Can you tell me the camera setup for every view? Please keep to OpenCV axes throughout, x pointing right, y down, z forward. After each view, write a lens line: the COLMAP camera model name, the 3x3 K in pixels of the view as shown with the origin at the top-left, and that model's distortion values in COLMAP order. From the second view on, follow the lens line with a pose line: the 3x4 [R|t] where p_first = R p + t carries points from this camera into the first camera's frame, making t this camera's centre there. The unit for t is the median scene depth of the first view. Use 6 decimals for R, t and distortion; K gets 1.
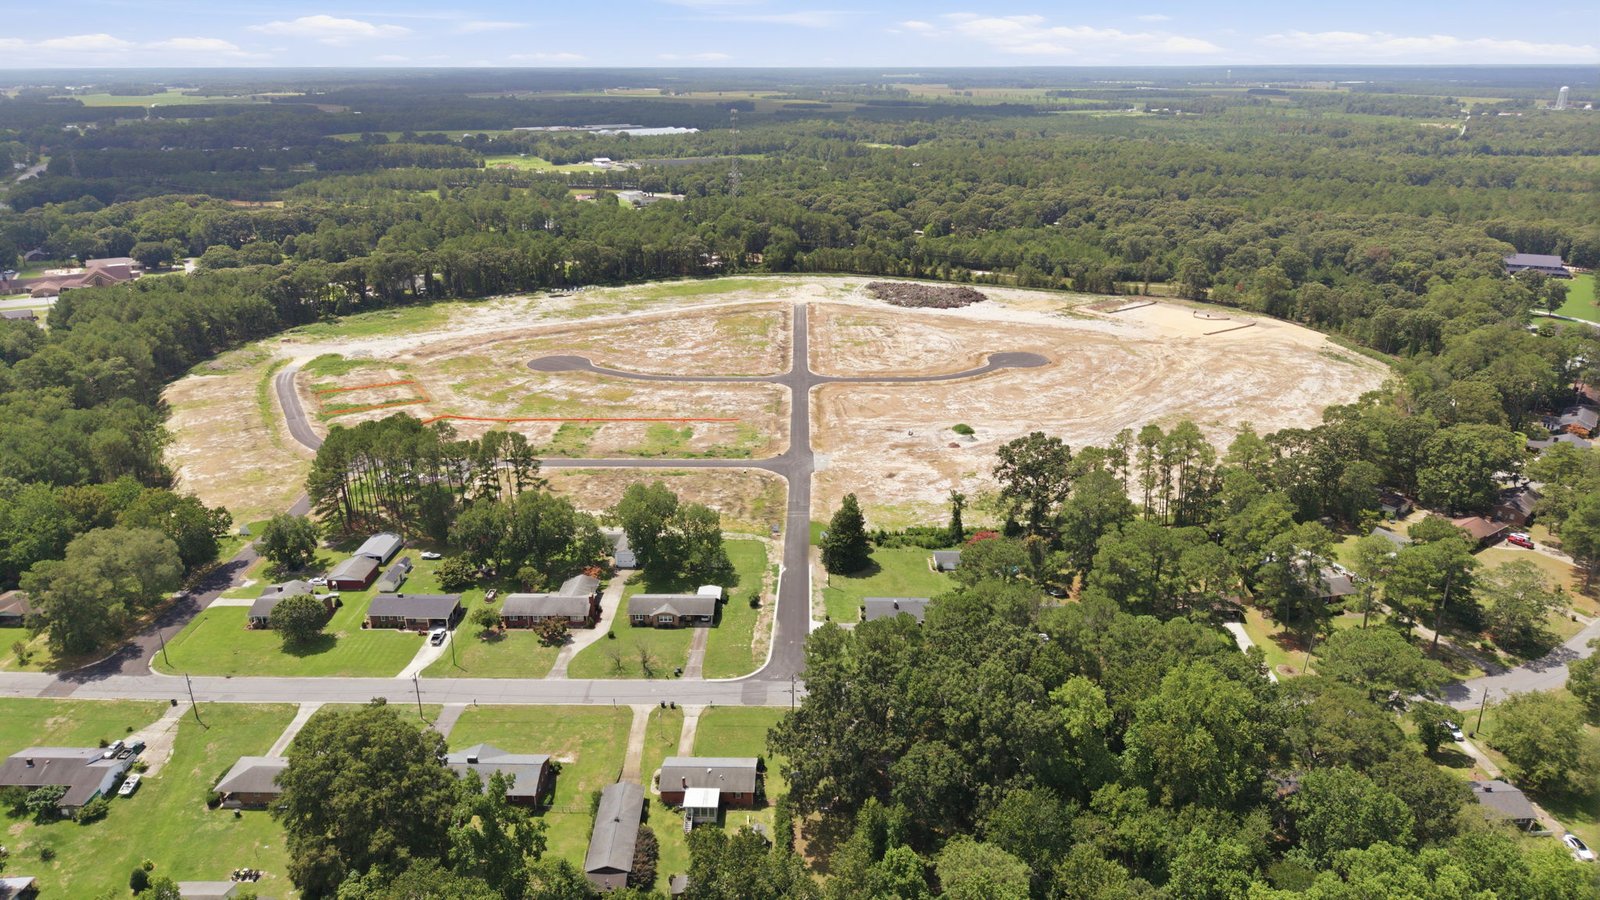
lens RADIAL K [[1063.1, 0, 795.1], [0, 1063.1, 452.9], [0, 0, 1]] dist [0.055971, -0.071133]
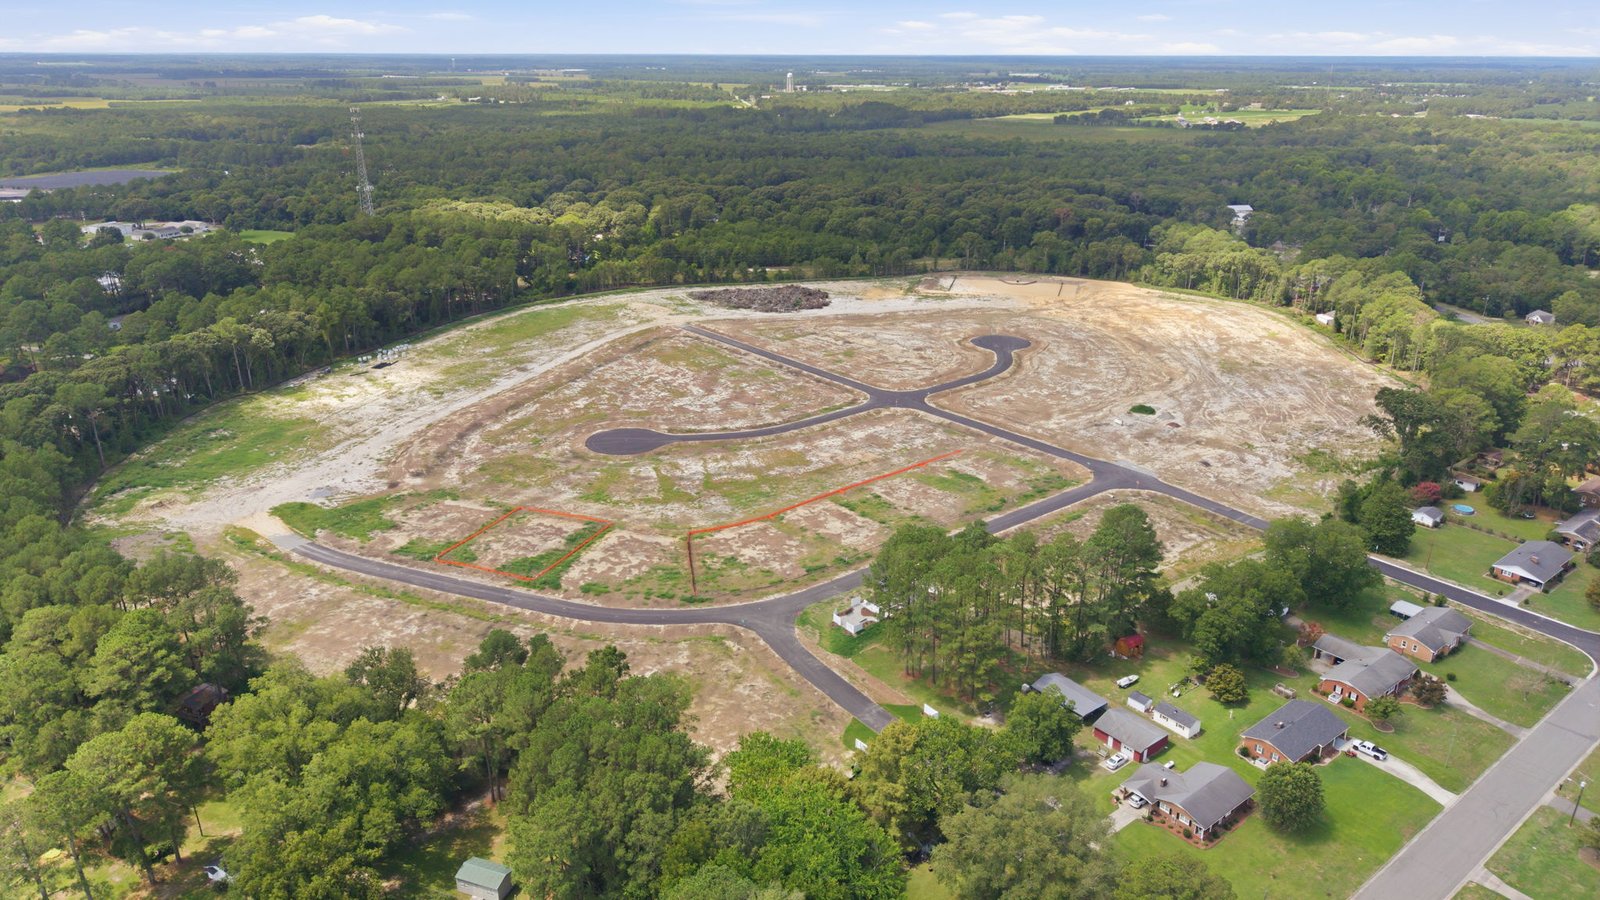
lens RADIAL K [[1063.1, 0, 795.1], [0, 1063.1, 452.9], [0, 0, 1]] dist [0.055971, -0.071133]
pose [[0.770351, -0.219892, 0.598504, -0.580219], [0.214246, 0.973345, 0.081848, -0.110892], [-0.600548, 0.065175, 0.796928, 0.305749]]
